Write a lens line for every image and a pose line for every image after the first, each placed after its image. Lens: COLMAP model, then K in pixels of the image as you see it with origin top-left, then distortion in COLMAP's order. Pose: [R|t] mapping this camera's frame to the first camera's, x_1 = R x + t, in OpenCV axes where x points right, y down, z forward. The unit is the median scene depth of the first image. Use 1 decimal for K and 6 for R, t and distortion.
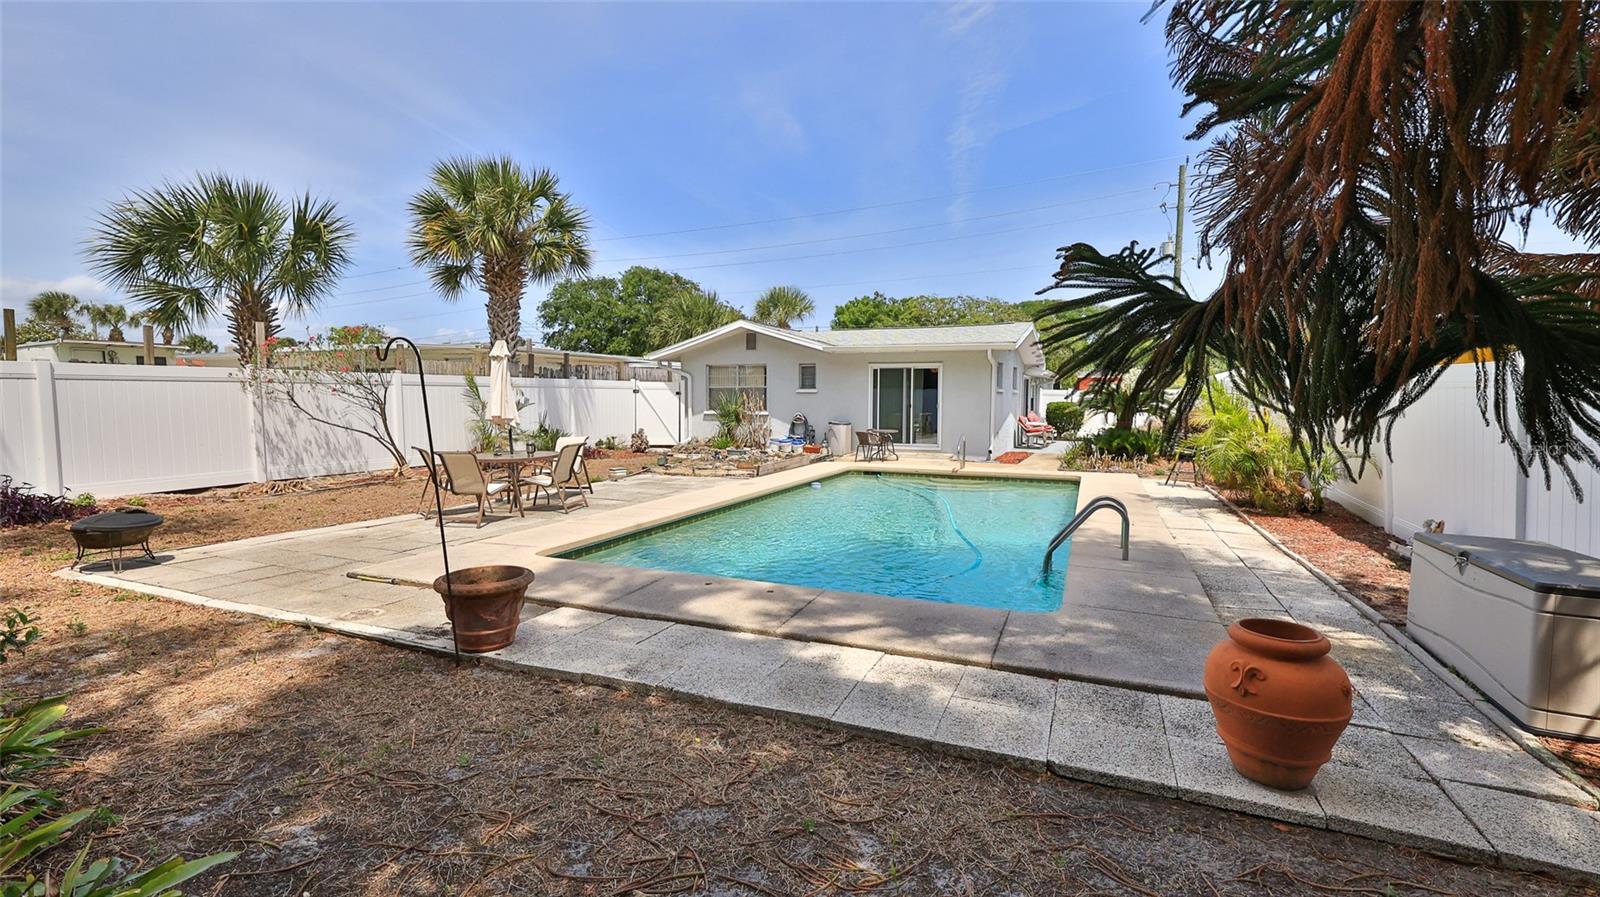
lens RADIAL K [[716.4, 0, 787.4], [0, 716.4, 448.7], [0, 0, 1]] dist [-0.002086, 0.000533]
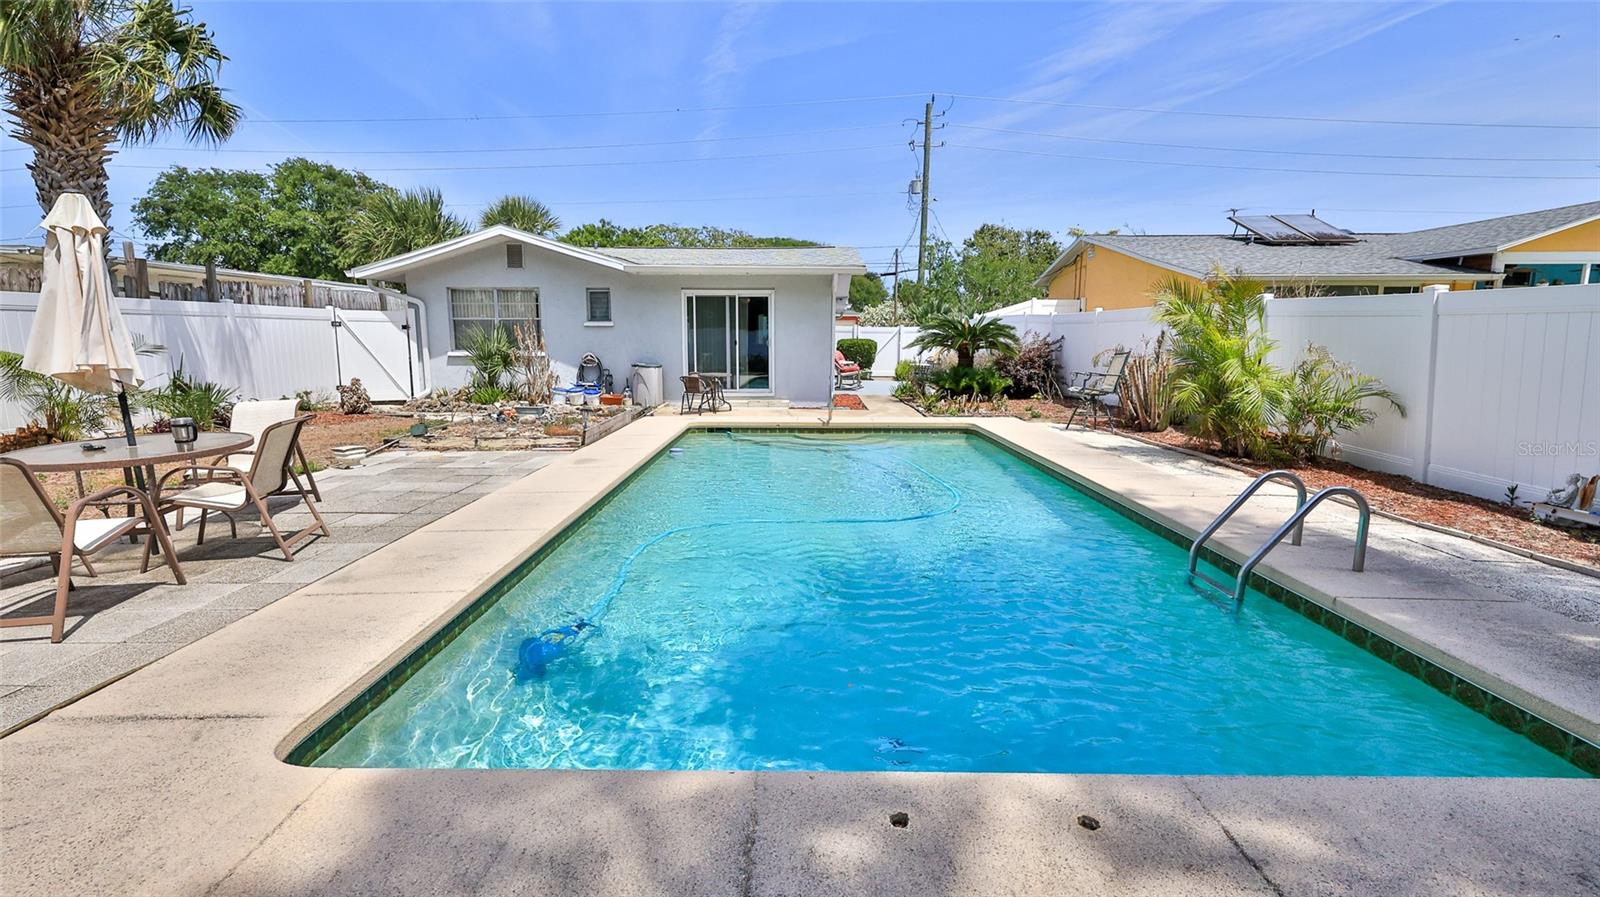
lens RADIAL K [[716.4, 0, 794.0], [0, 716.4, 451.9], [0, 0, 1]] dist [-0.002086, 0.000533]
pose [[0.921572, -0.062513, 0.383141, -0.082828], [0.028993, 0.995276, 0.092652, -0.009160], [-0.387124, -0.074277, 0.919031, 0.201397]]
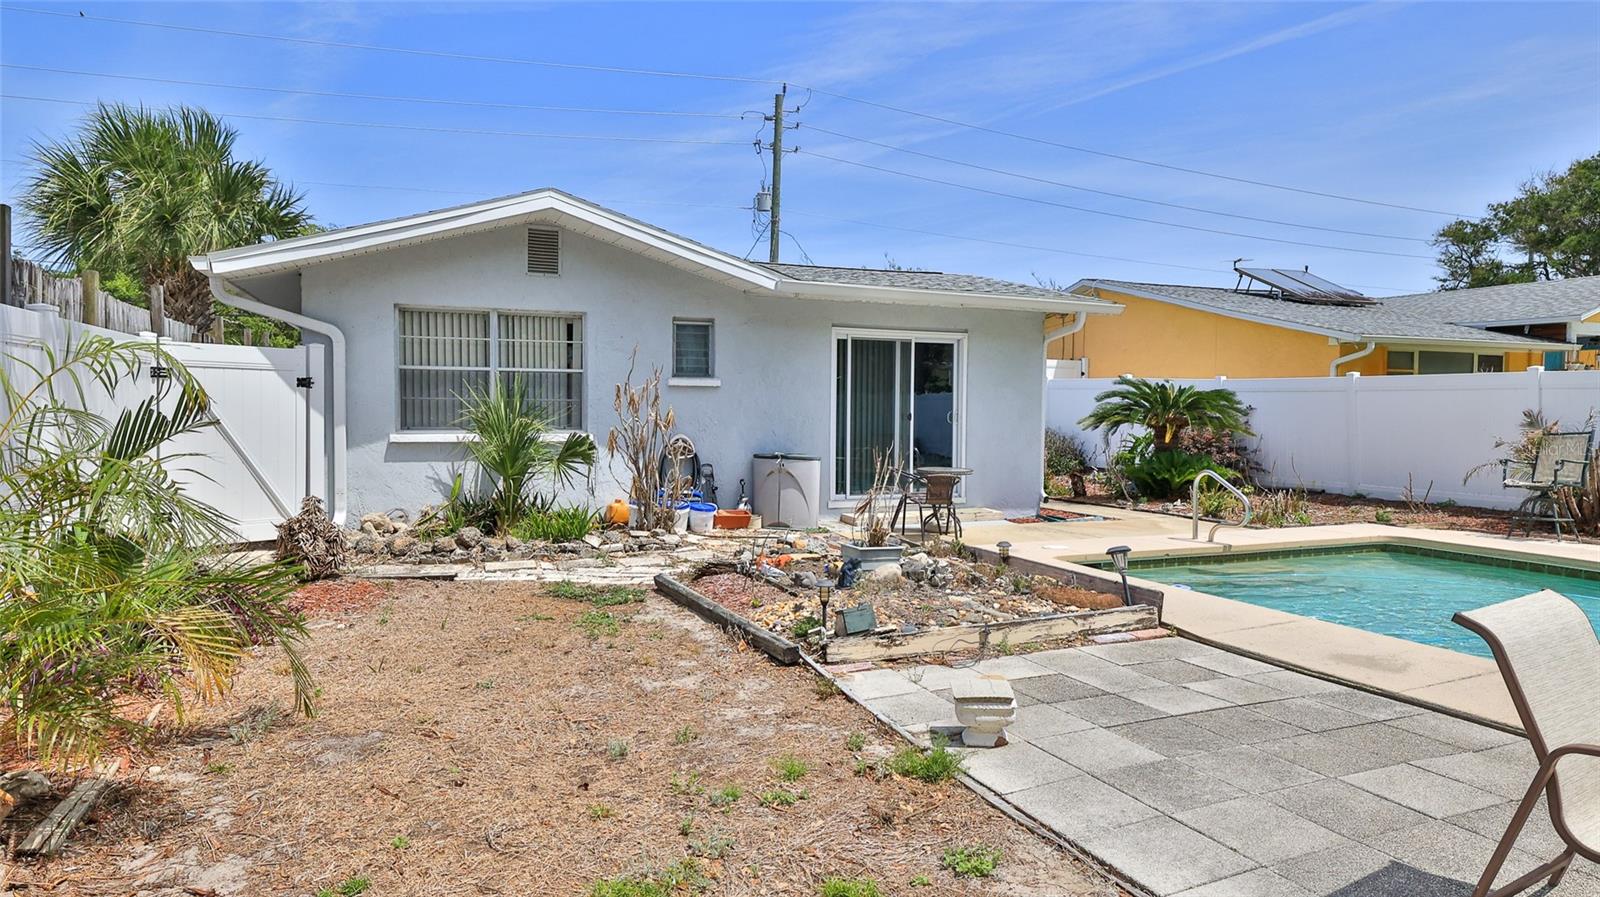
lens RADIAL K [[970.7, 0, 812.2], [0, 970.7, 436.2], [0, 0, 1]] dist [-0.011442, 0.001240]
pose [[0.683021, -0.019260, 0.730145, -0.342278], [0.048273, 0.998657, -0.018814, -0.034859], [-0.728802, 0.048097, 0.683033, 0.558009]]
